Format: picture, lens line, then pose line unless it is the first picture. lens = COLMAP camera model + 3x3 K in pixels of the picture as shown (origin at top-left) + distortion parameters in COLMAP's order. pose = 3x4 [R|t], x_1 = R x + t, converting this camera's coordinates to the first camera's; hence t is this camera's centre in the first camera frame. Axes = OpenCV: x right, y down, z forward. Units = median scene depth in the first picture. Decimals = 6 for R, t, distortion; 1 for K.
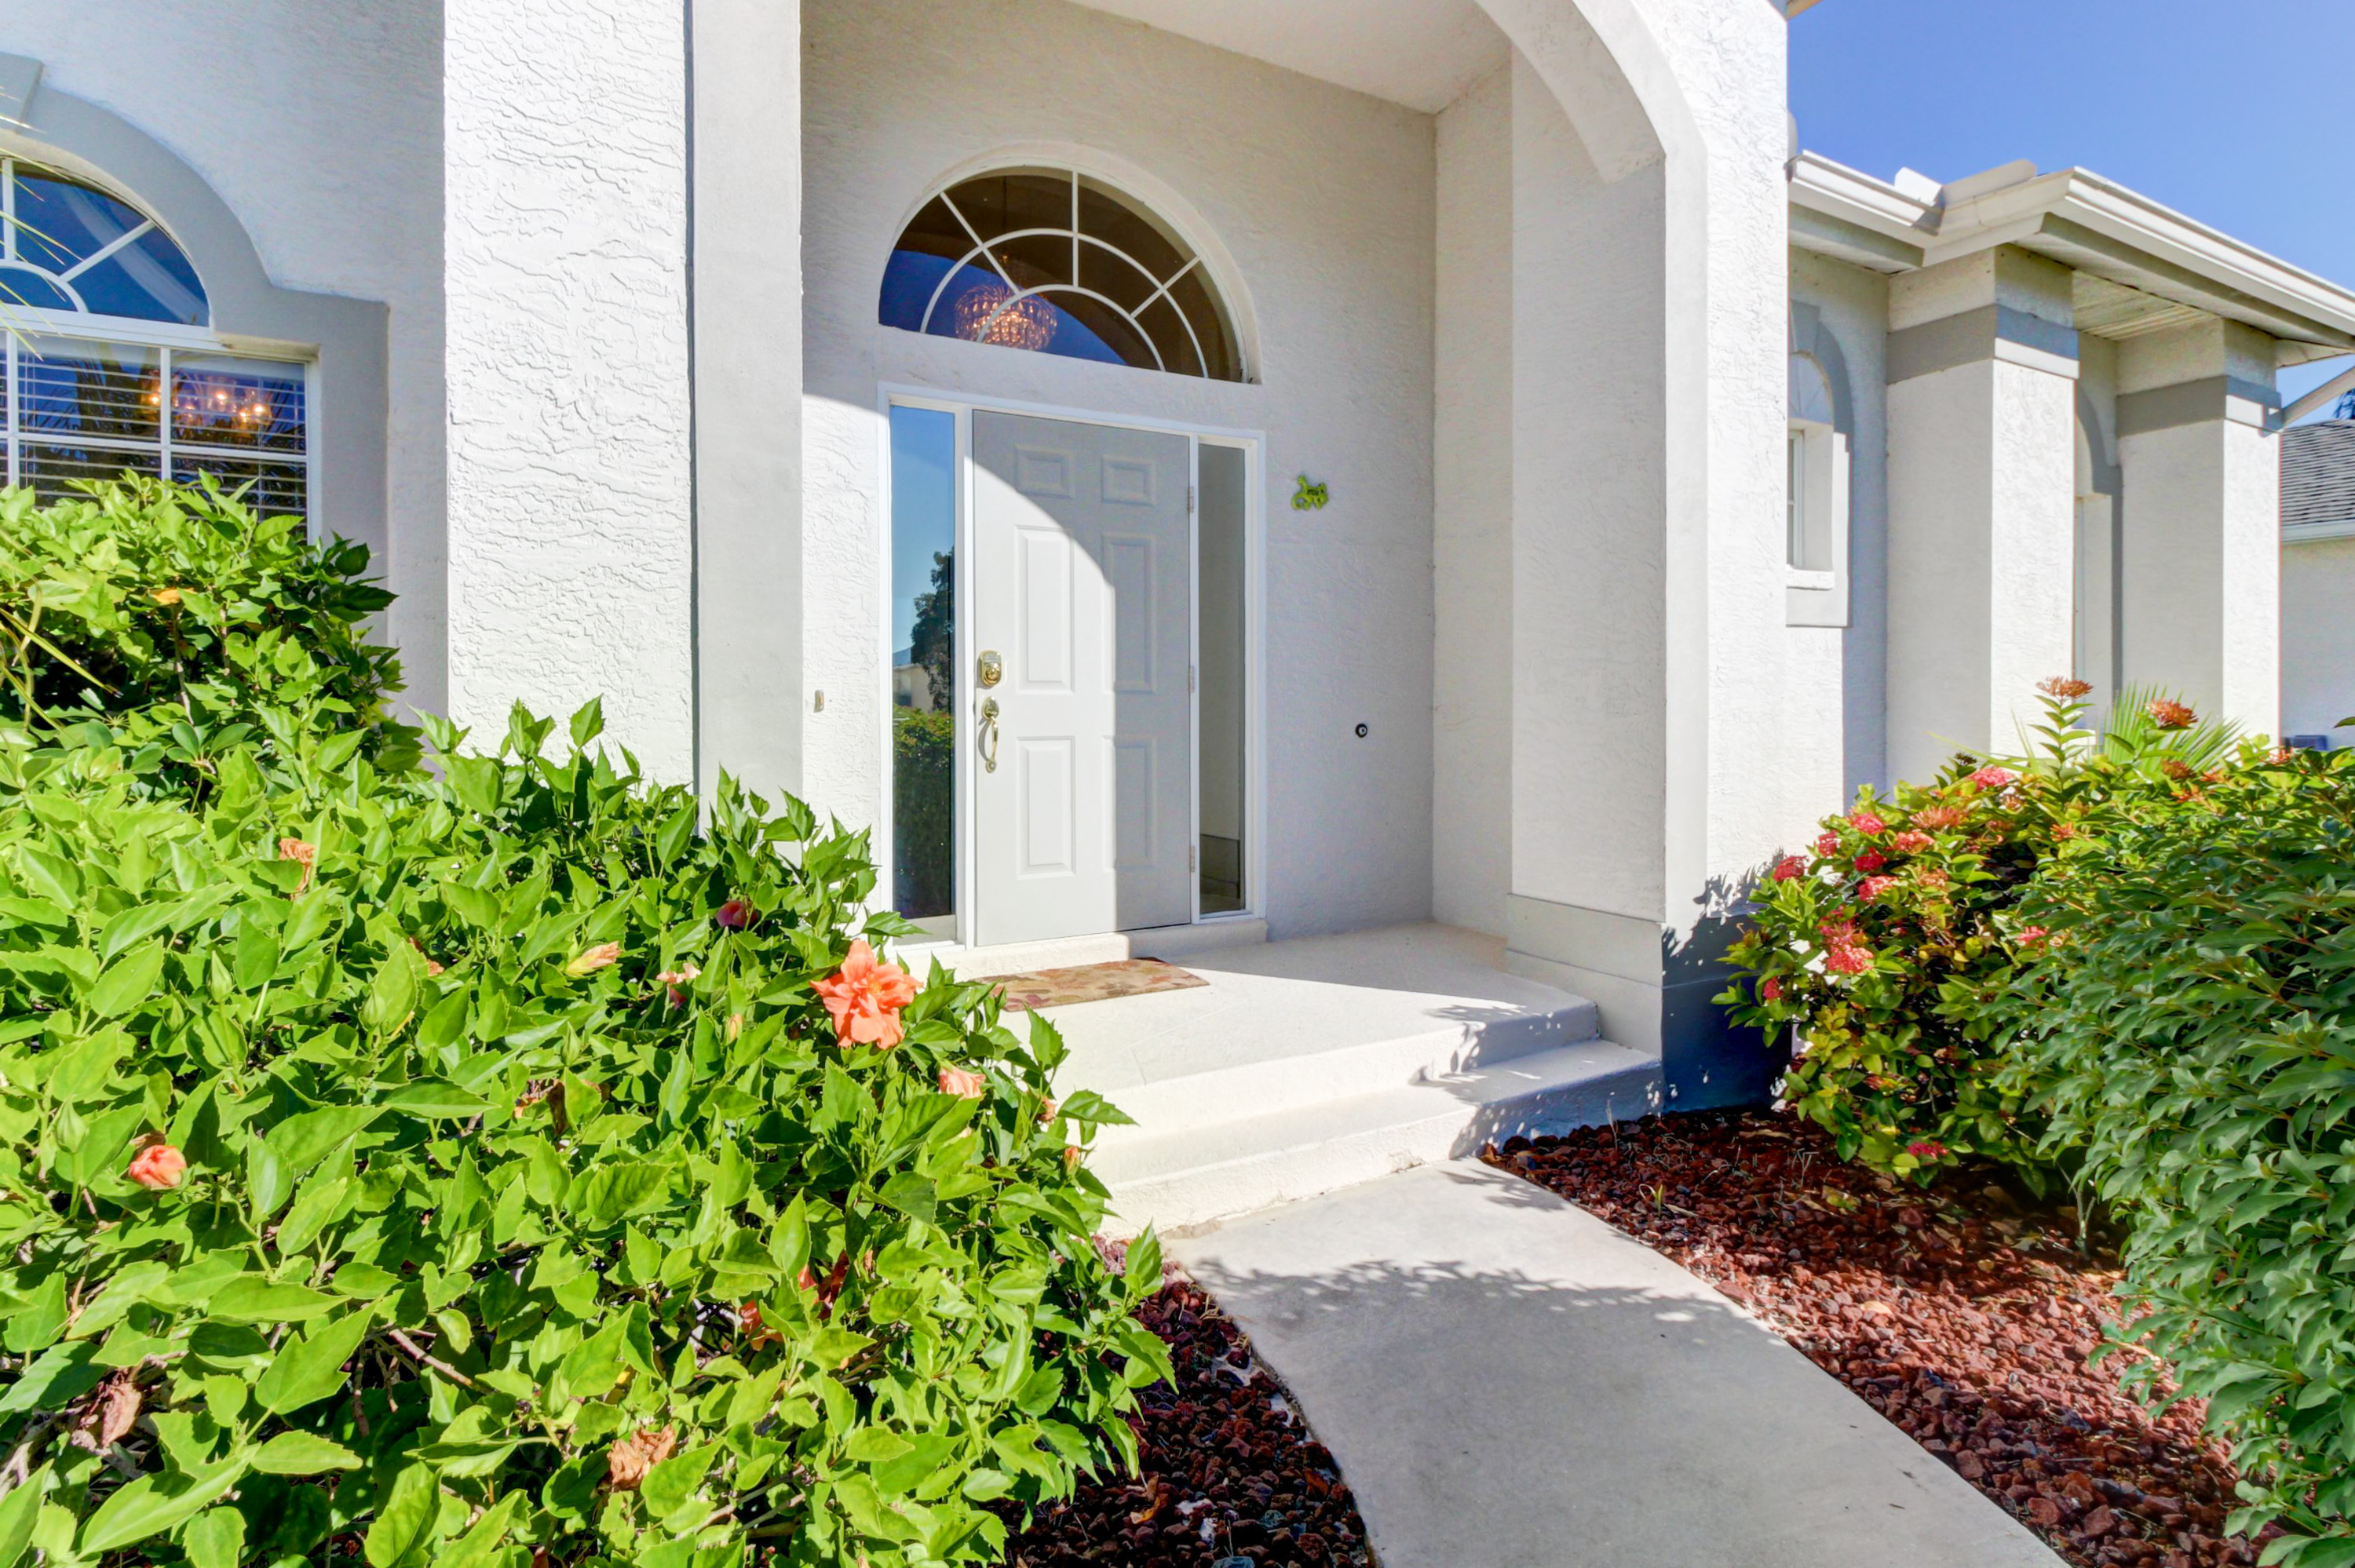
lens RADIAL K [[1182.3, 0, 1178.3], [0, 1182.3, 761.4], [0, 0, 1]] dist [-0.004257, -0.001022]
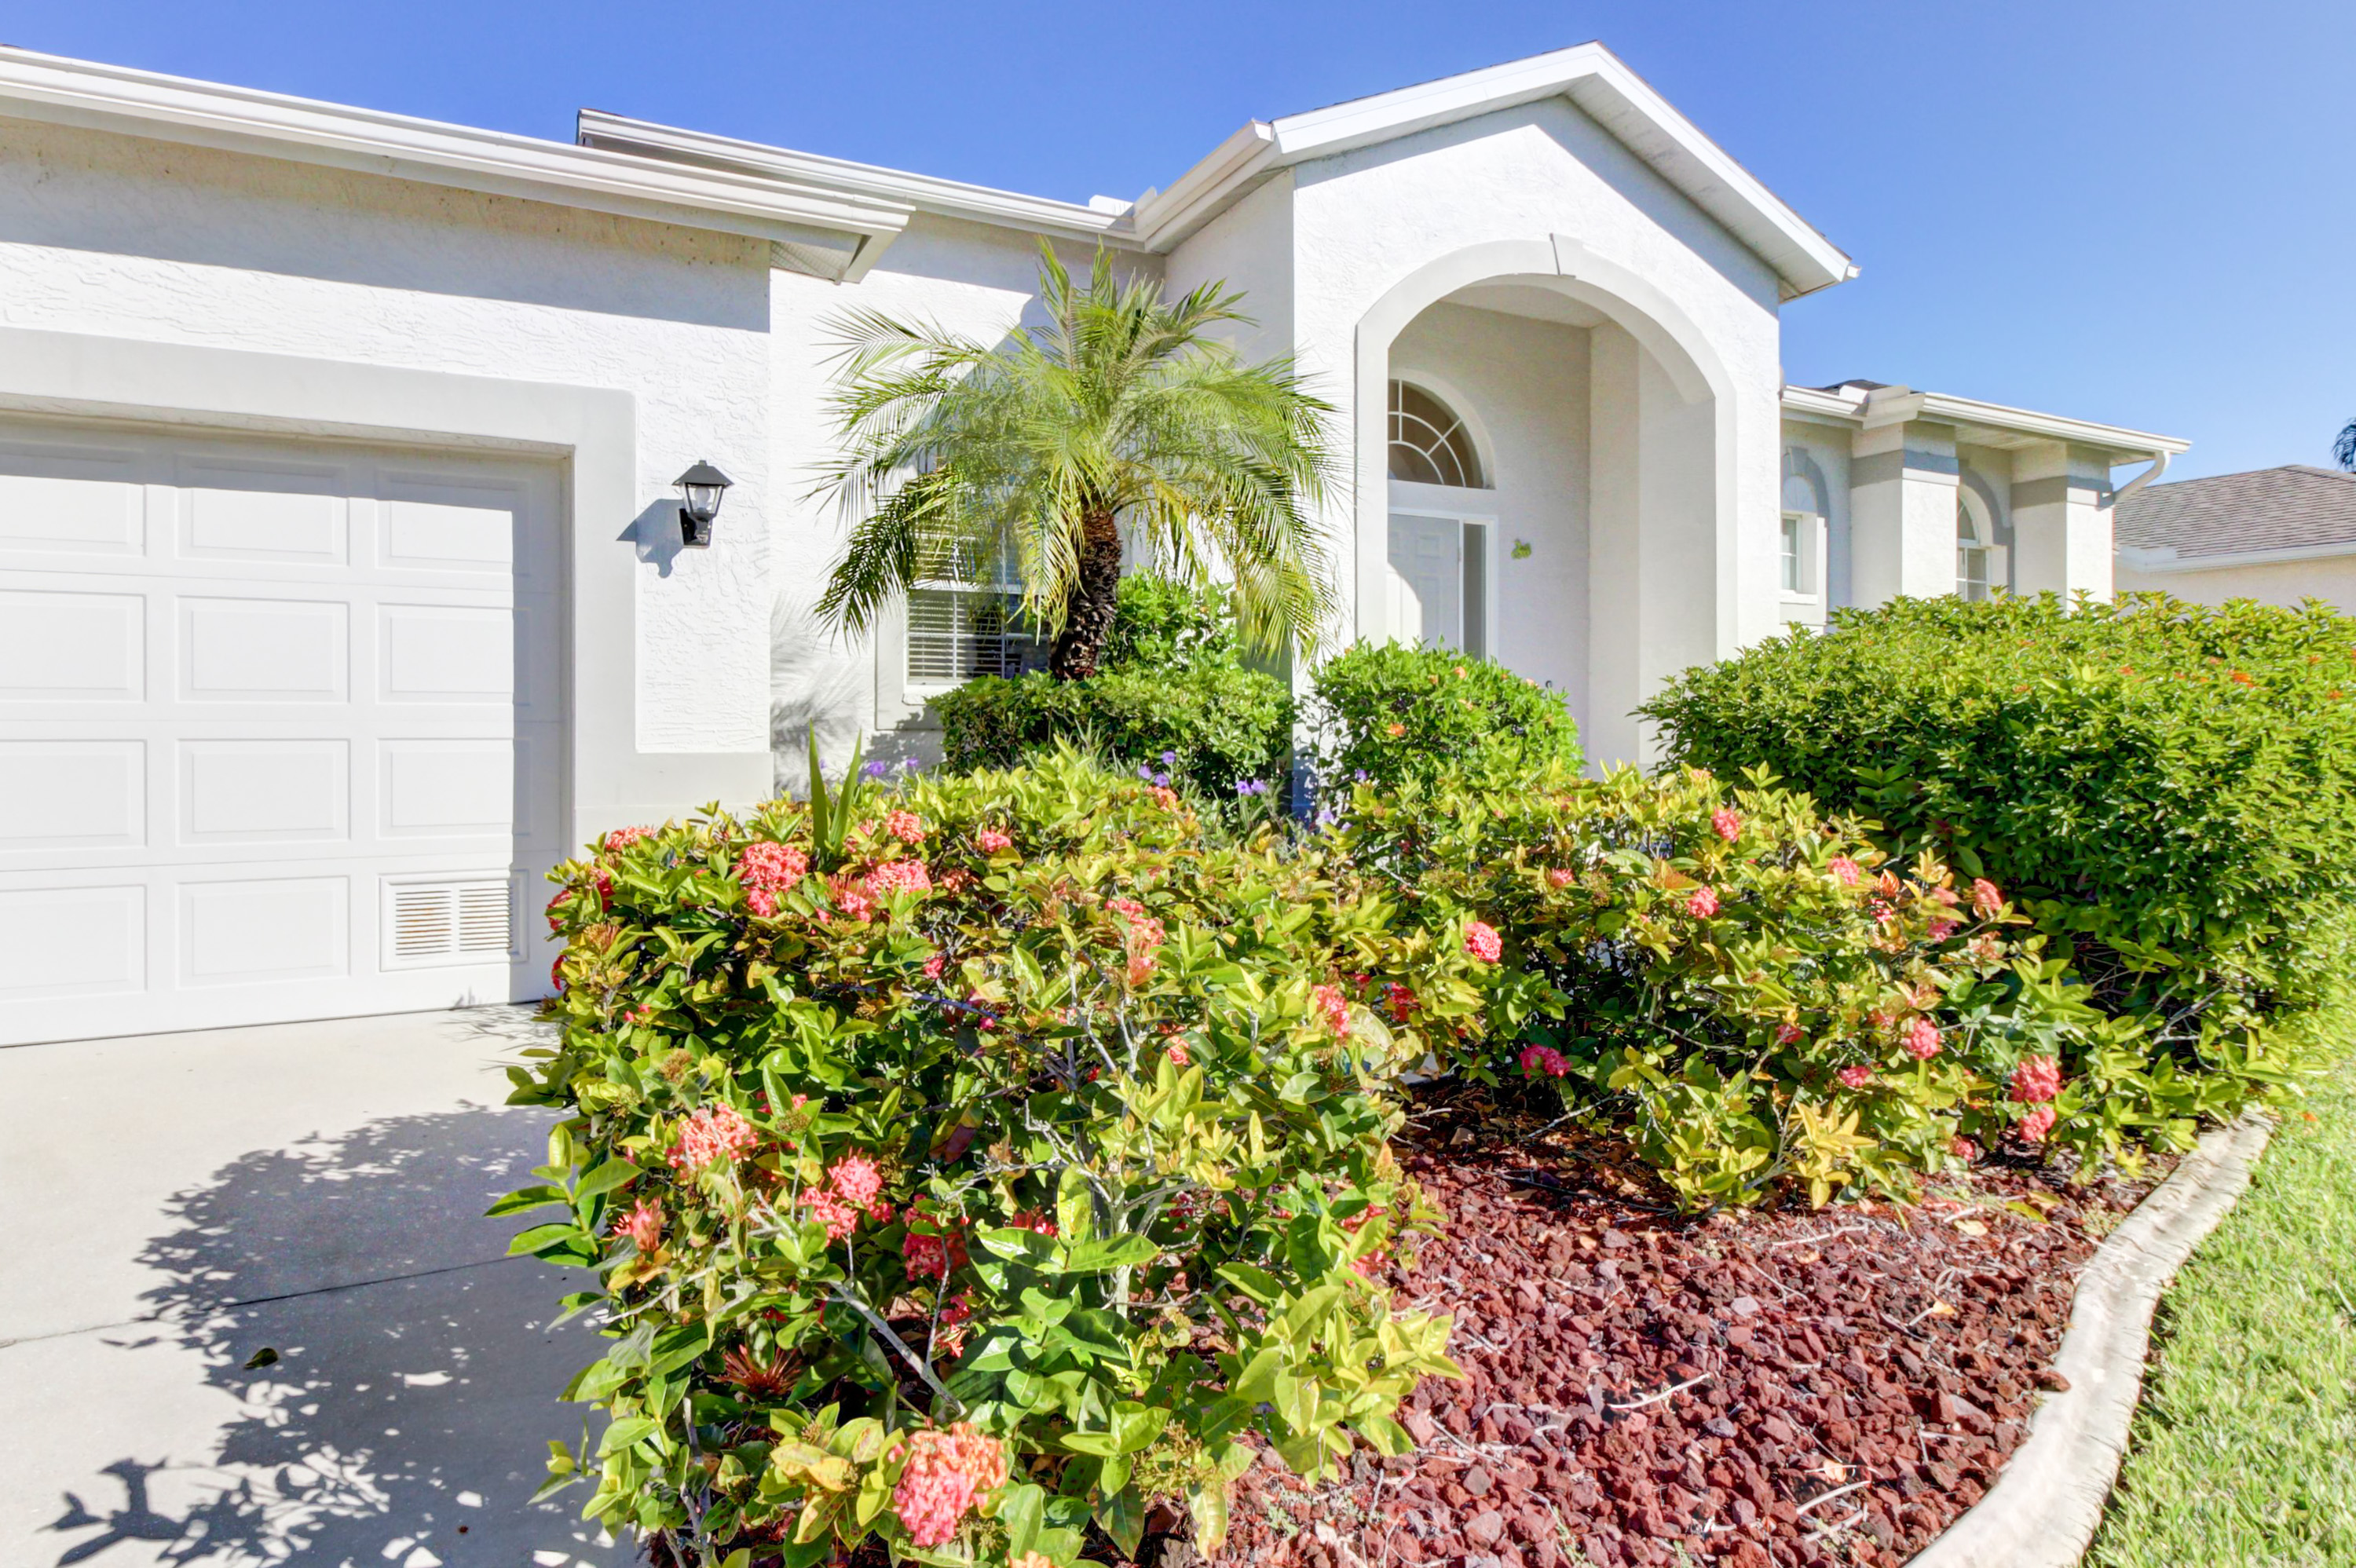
lens RADIAL K [[1311.8, 0, 1188.3], [0, 1311.8, 740.7], [0, 0, 1]] dist [0.004480, -0.005506]
pose [[0.999470, 0.005657, -0.032069, -0.338420], [-0.006731, 0.999417, -0.033477, 0.136072], [0.031861, 0.033676, 0.998925, -1.019861]]
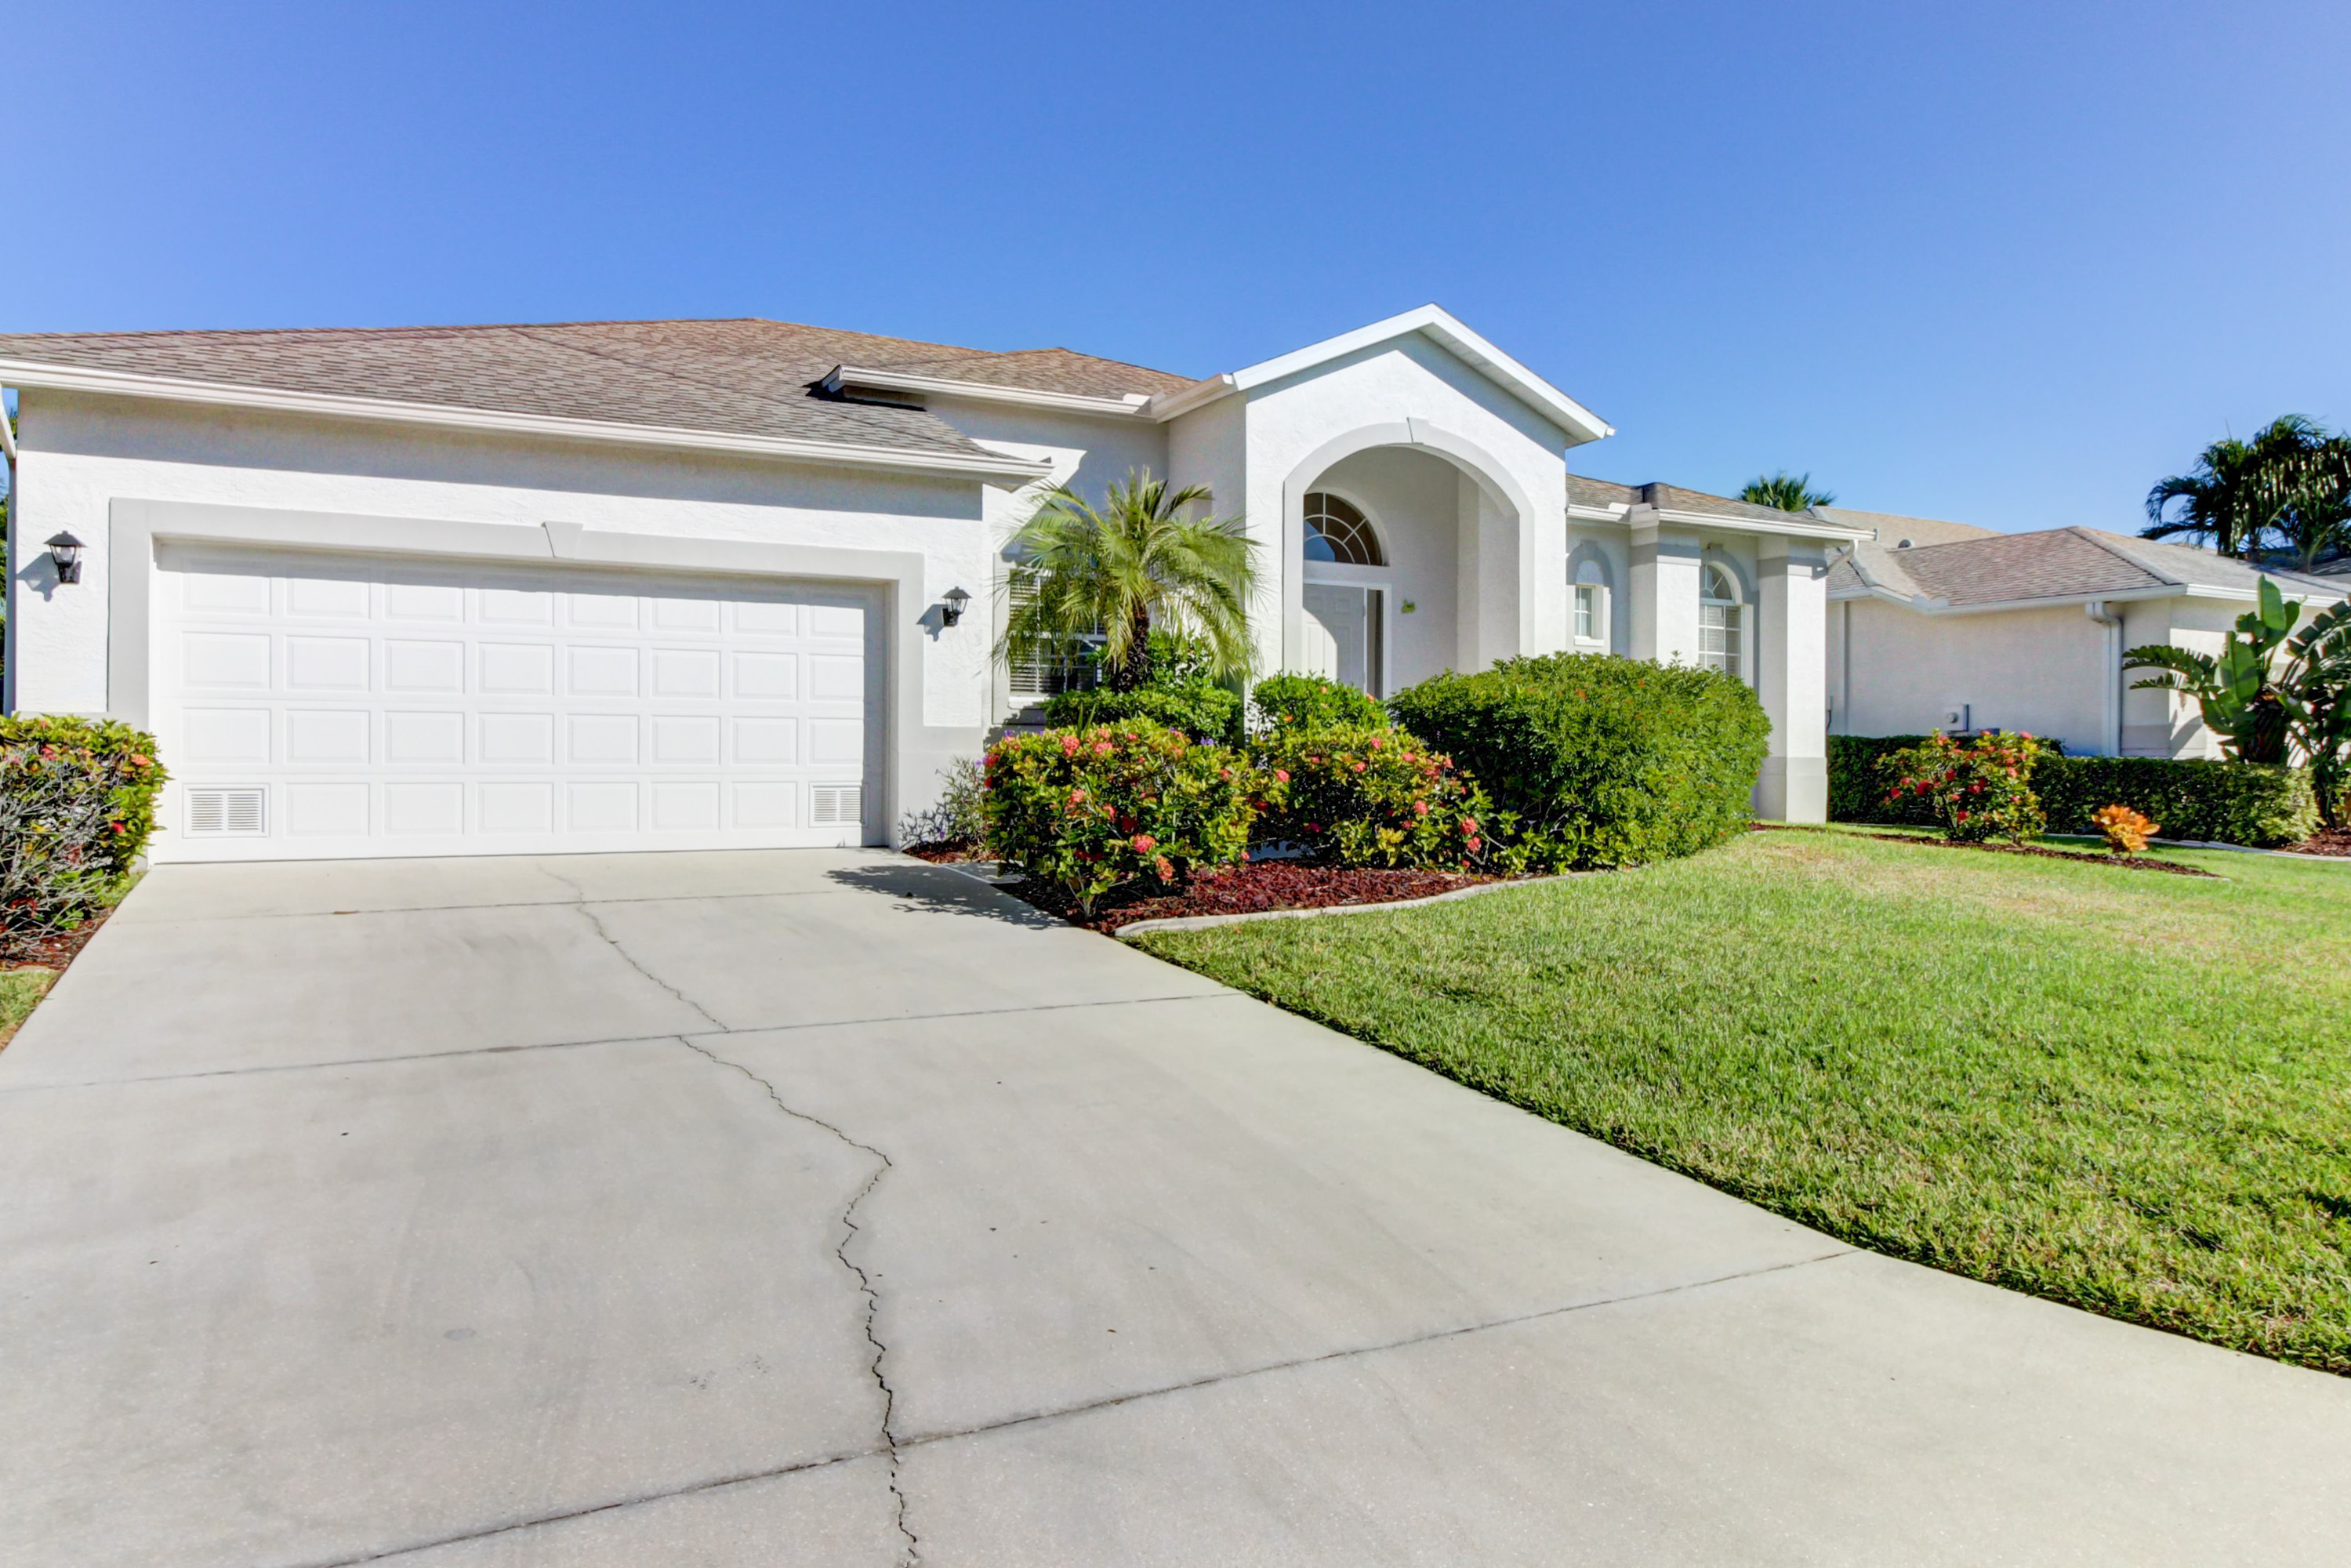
lens RADIAL K [[1509.6, 0, 1176.2], [0, 1509.6, 792.1], [0, 0, 1]] dist [-0.000023, 0.002055]
pose [[0.999507, 0.012506, -0.028789, -0.312295], [-0.013013, 0.999763, -0.017477, 0.259810], [0.028563, 0.017843, 0.999433, -2.444911]]
